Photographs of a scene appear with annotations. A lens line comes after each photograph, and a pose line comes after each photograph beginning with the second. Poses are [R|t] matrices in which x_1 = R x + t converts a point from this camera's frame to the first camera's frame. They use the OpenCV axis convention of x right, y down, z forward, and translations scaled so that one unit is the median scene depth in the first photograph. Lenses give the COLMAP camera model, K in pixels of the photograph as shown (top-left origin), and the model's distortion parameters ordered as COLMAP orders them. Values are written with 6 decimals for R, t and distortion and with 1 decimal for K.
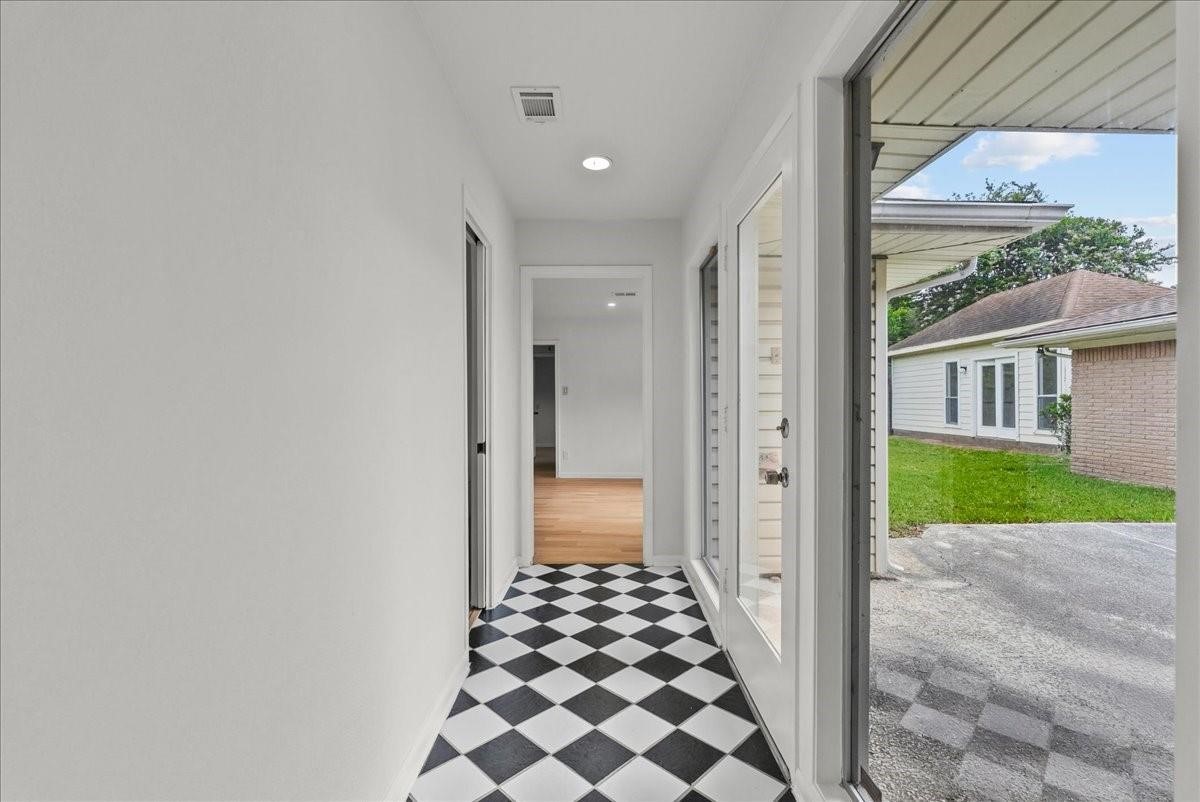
lens RADIAL K [[529.9, 0, 600.0], [0, 529.9, 401.0], [0, 0, 1]] dist [-0.000829, -0.000106]
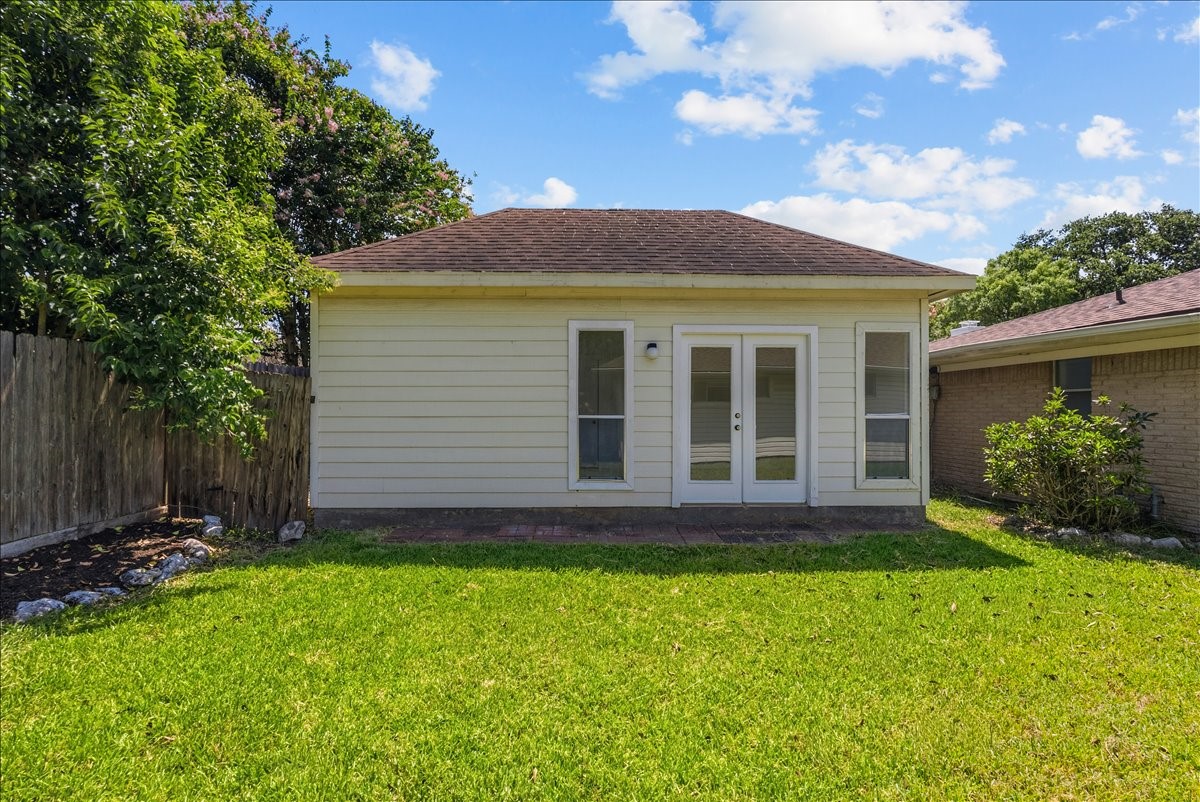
lens RADIAL K [[529.9, 0, 600.0], [0, 529.9, 401.0], [0, 0, 1]] dist [-0.000829, -0.000106]
pose [[-0.037306, 0.008177, 0.999270, 0.259982], [-0.005001, 0.999952, -0.008370, -0.015243], [-0.999291, -0.005309, -0.037263, 1.034823]]
